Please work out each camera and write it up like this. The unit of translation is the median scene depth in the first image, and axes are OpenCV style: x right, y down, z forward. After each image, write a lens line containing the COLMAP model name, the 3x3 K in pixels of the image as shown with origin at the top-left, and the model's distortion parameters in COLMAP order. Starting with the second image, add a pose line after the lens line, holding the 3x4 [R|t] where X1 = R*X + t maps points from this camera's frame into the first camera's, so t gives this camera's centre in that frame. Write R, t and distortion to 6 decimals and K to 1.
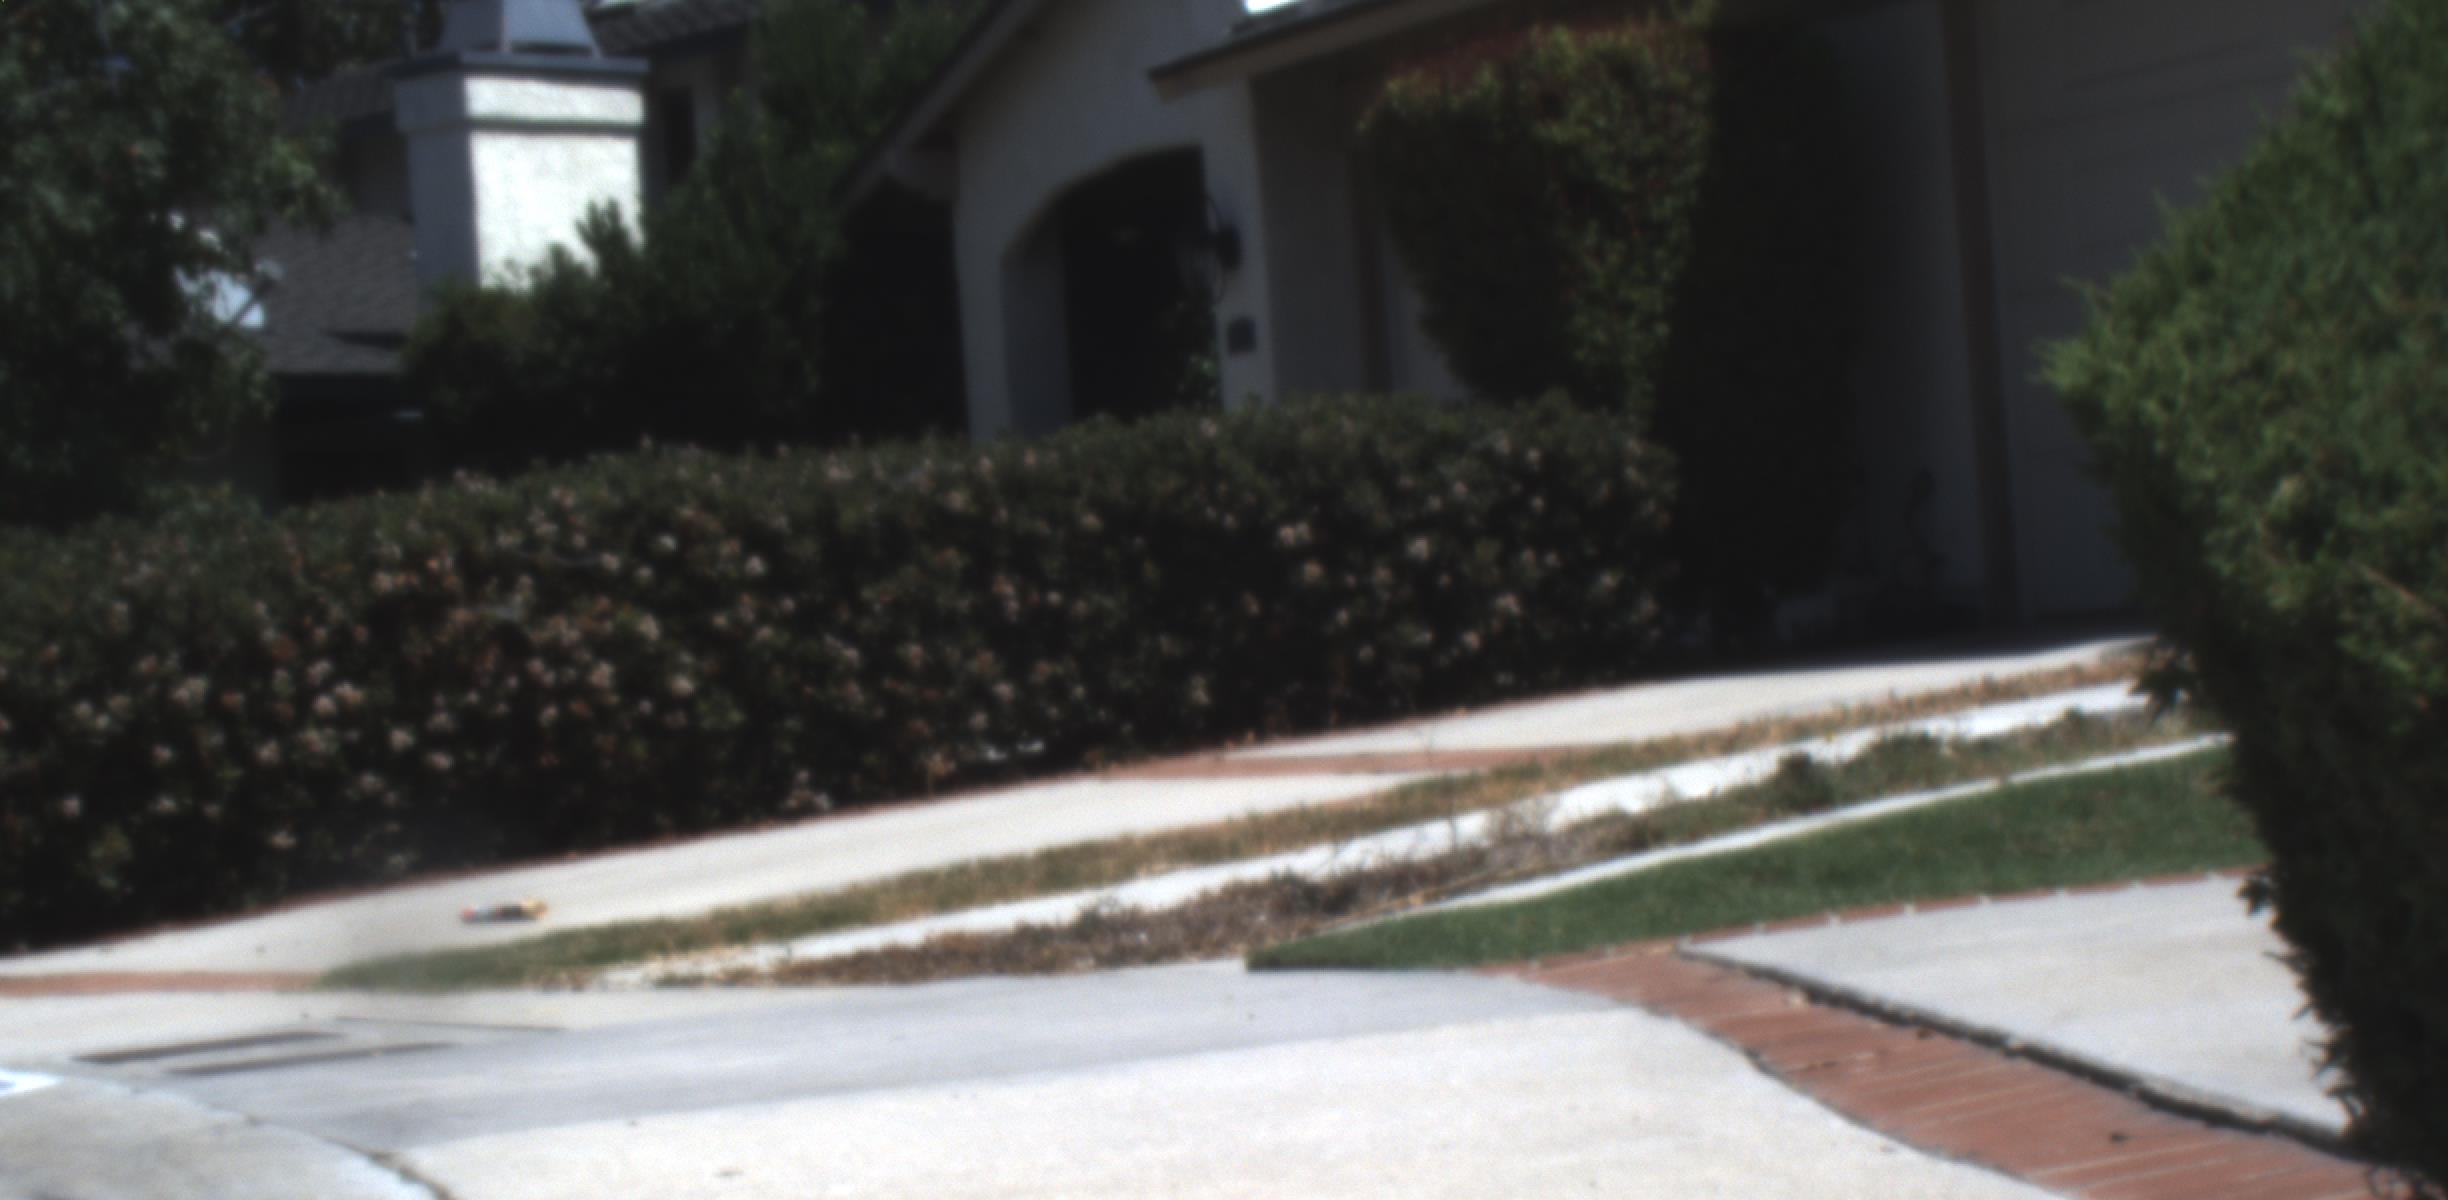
lens RADIAL K [[4763.4, 0, 1288.6], [0, 4763.4, 1033.9], [0, 0, 1]] dist [-0.187724, 0.891400]
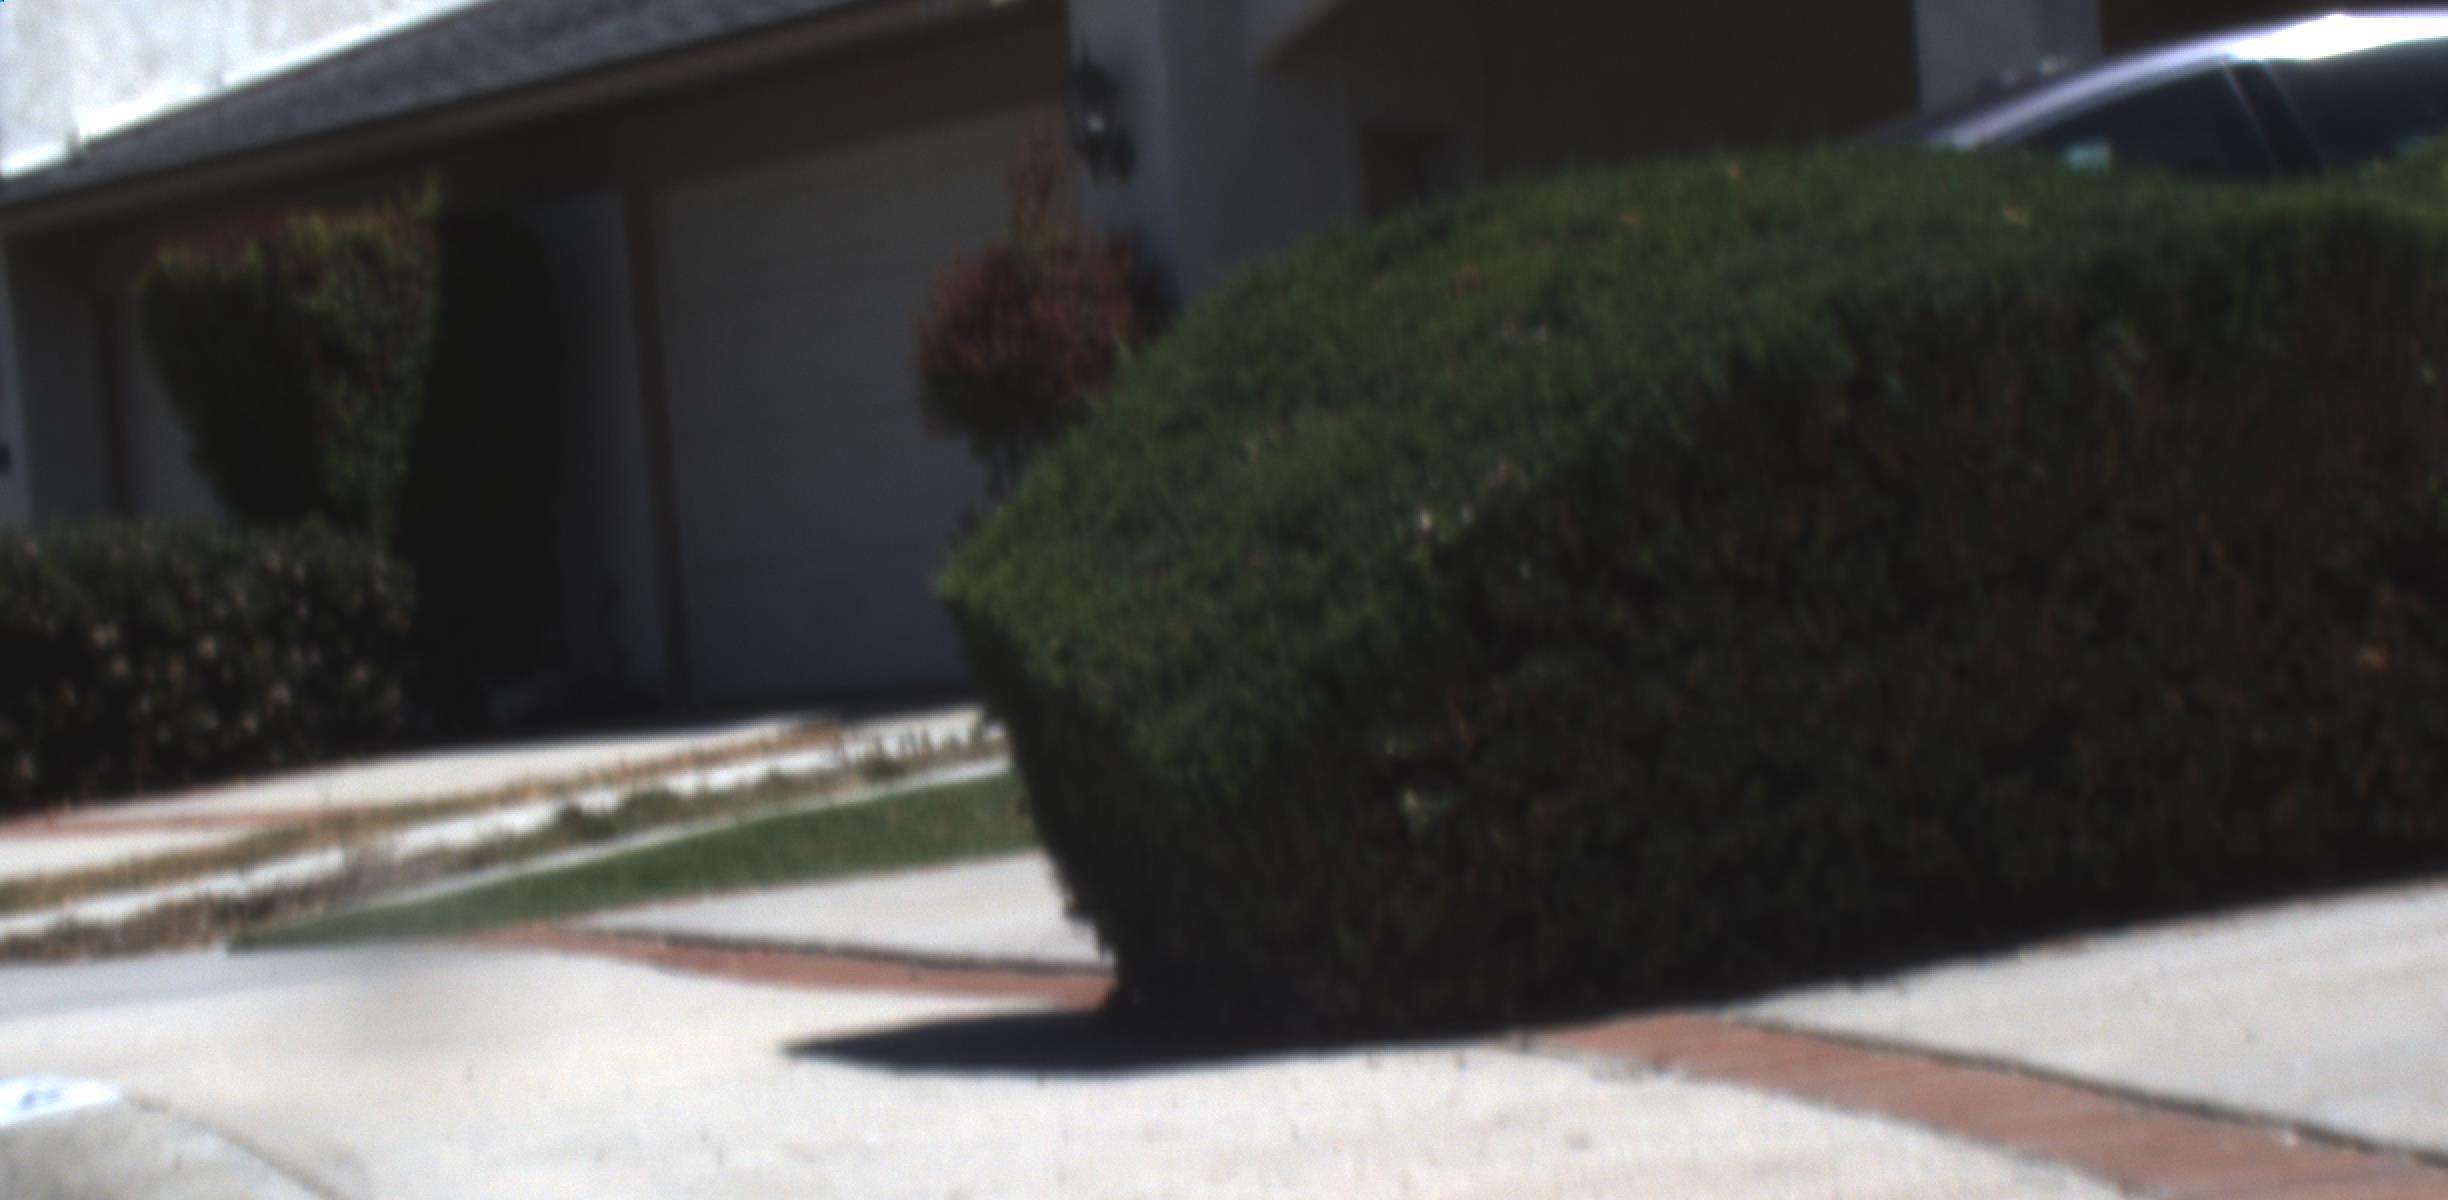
lens RADIAL K [[4763.4, 0, 1288.6], [0, 4763.4, 1033.9], [0, 0, 1]] dist [-0.187724, 0.891400]
pose [[0.955821, -0.018860, 0.293343, -0.069241], [0.024505, 0.999578, -0.015580, 0.023263], [-0.292926, 0.022080, 0.955880, -0.245444]]
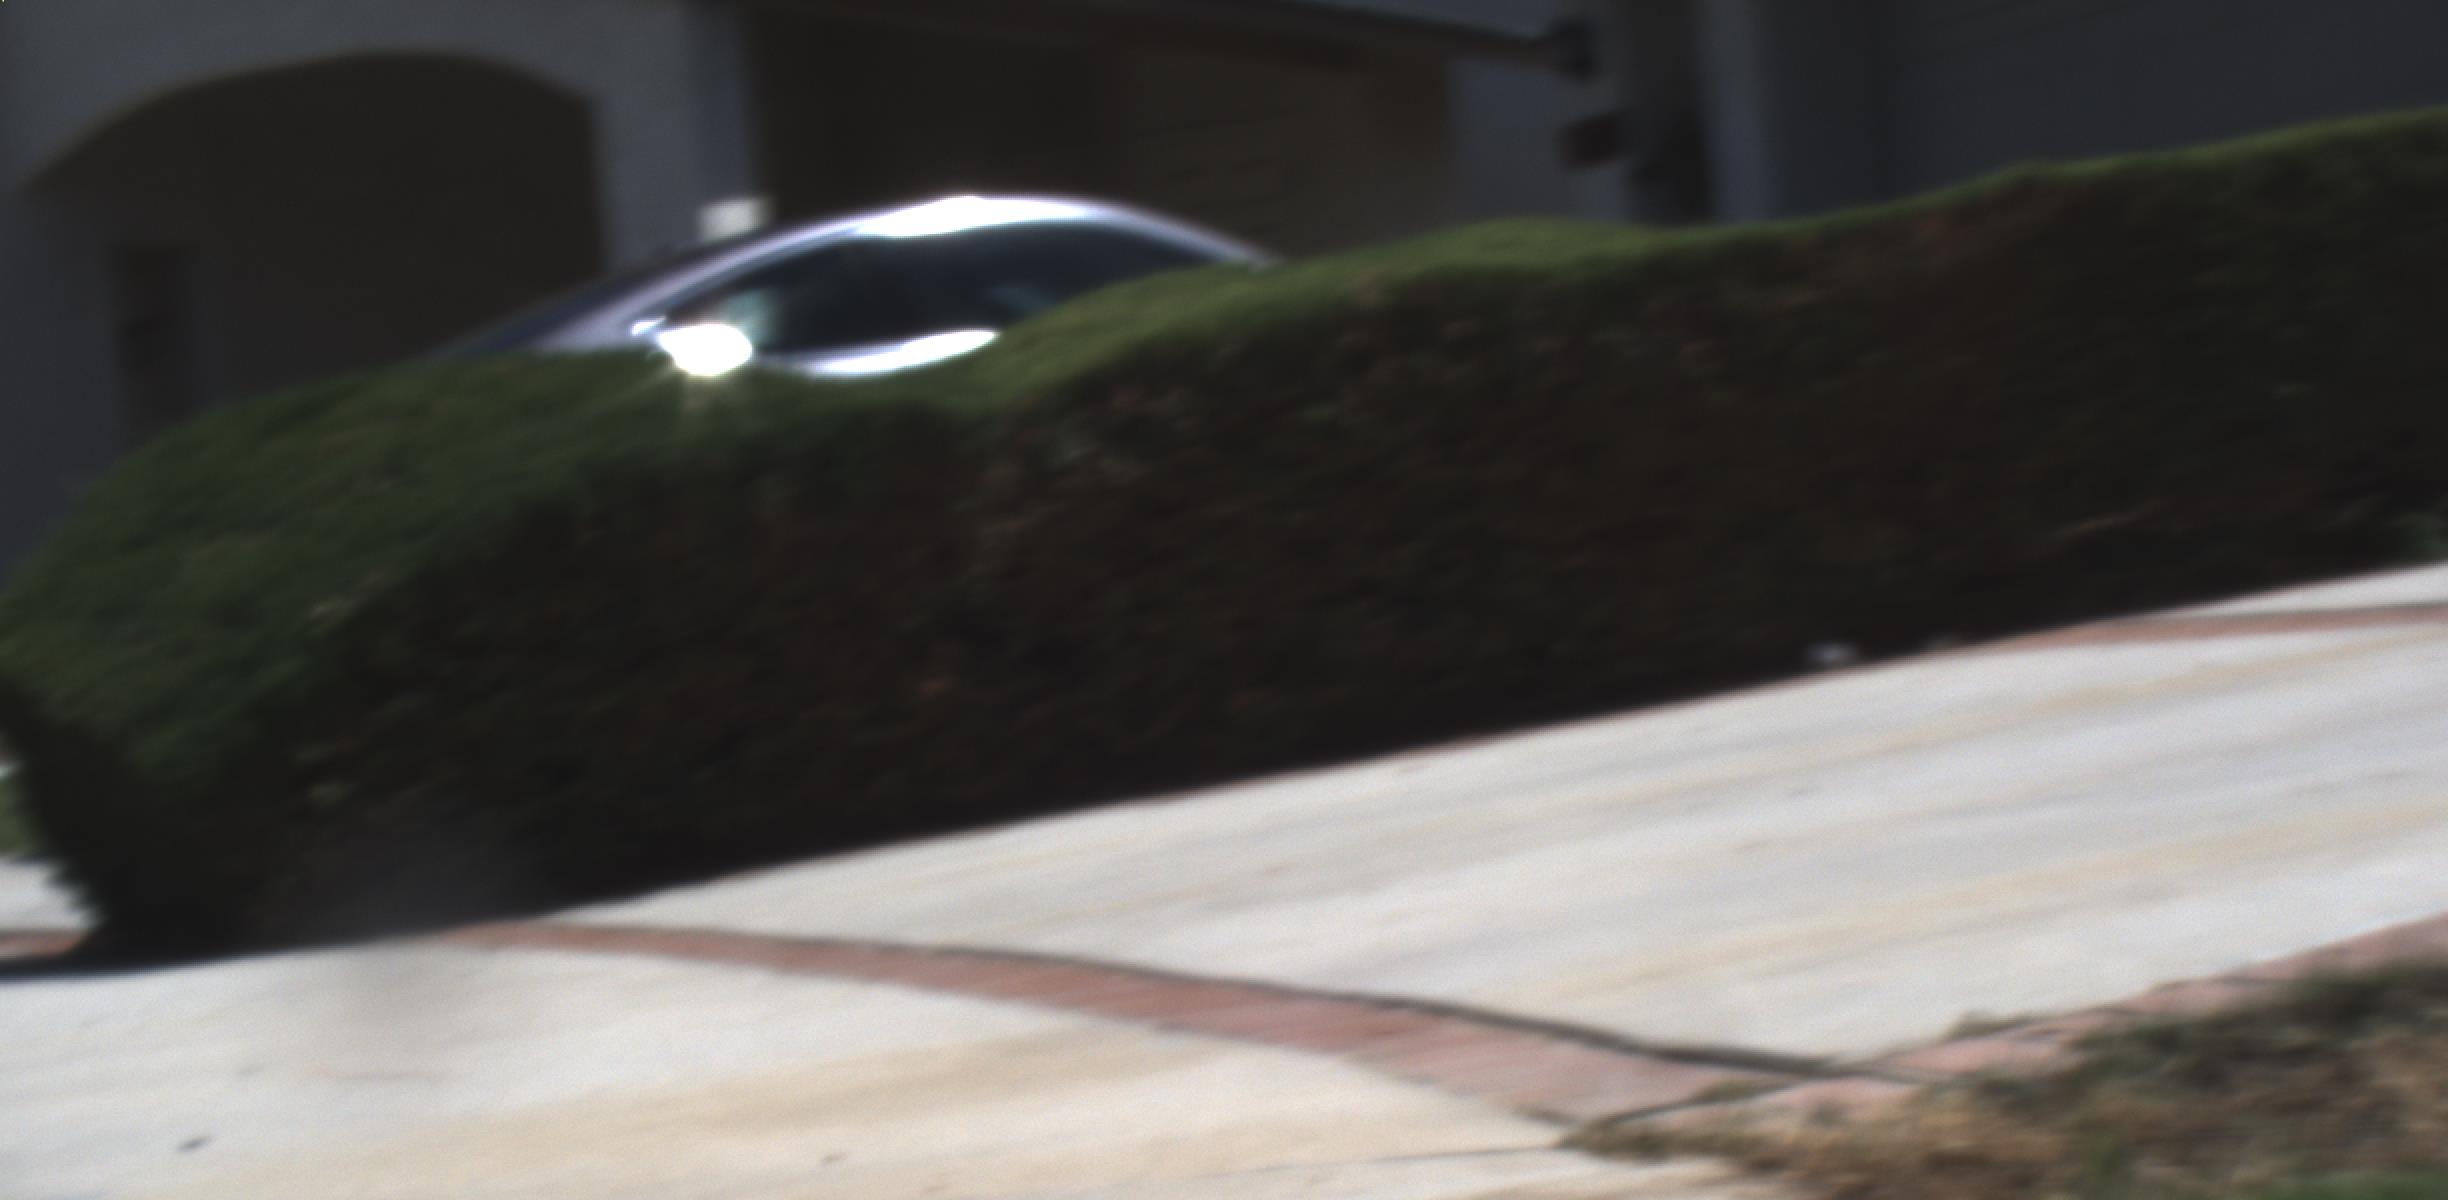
lens RADIAL K [[4763.4, 0, 1288.6], [0, 4763.4, 1033.9], [0, 0, 1]] dist [-0.187724, 0.891400]
pose [[0.837864, -0.045261, 0.543999, -0.164805], [0.063258, 0.997893, -0.014404, 0.044509], [-0.542201, 0.046481, 0.838962, -0.434240]]
